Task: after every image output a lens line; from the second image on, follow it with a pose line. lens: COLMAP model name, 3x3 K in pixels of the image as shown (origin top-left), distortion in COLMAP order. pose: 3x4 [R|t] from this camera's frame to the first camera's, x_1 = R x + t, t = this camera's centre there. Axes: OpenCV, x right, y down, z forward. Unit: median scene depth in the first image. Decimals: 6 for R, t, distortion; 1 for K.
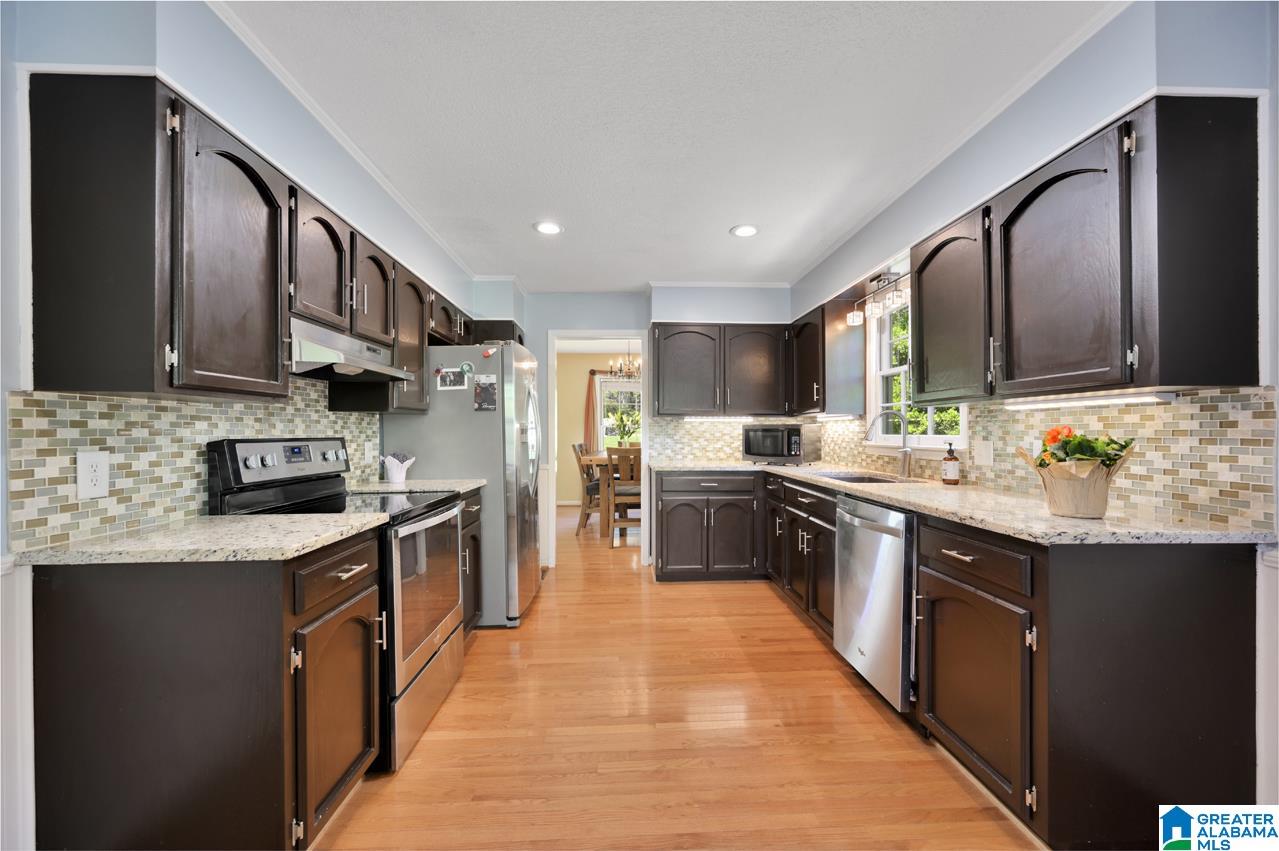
lens RADIAL K [[574.0, 0, 640.2], [0, 574.0, 429.2], [0, 0, 1]] dist [-0.000080, -0.000013]
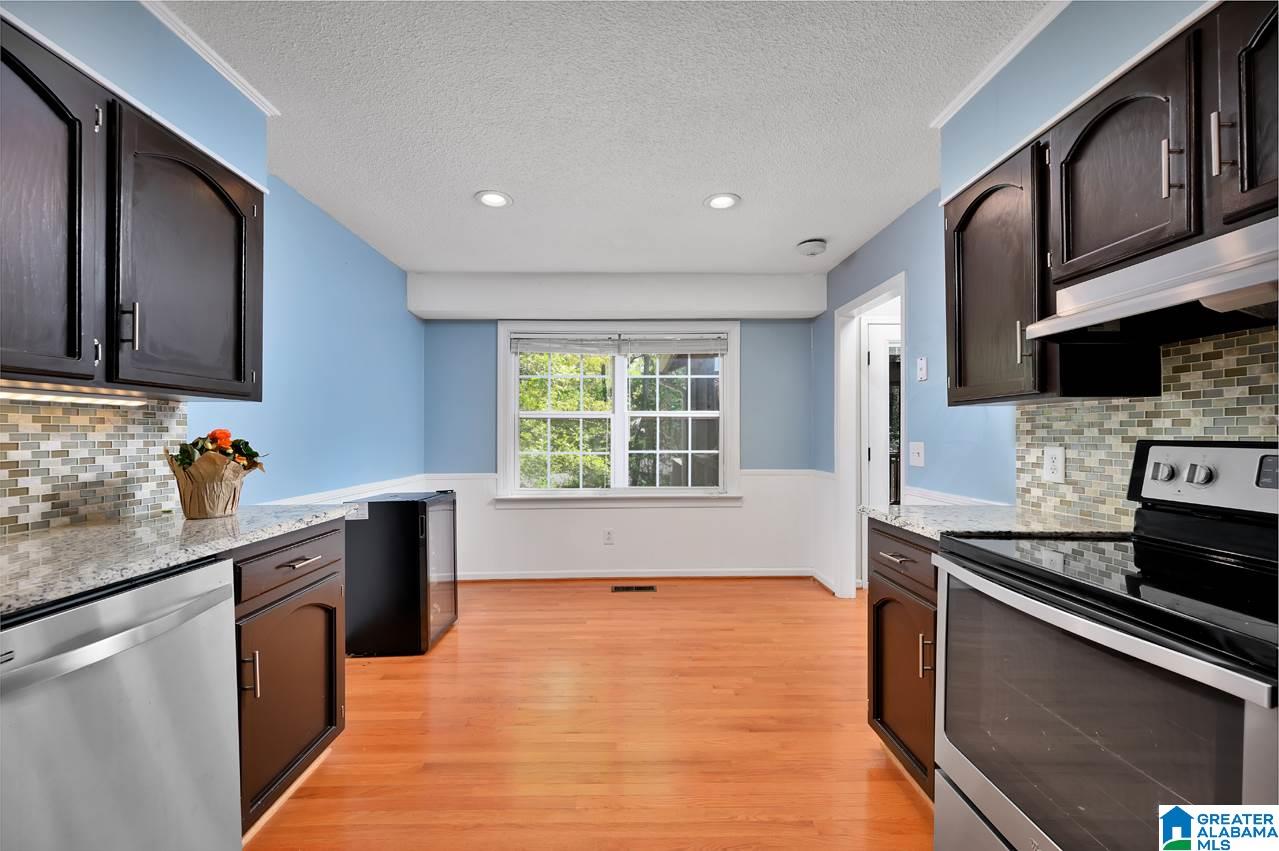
lens RADIAL K [[574.0, 0, 639.7], [0, 574.0, 429.4], [0, 0, 1]] dist [-0.000080, -0.000013]
pose [[-0.999743, 0.004278, 0.022262, -0.037607], [0.004012, 0.999920, -0.012006, 0.010859], [-0.022312, -0.011914, -0.999680, 2.191420]]
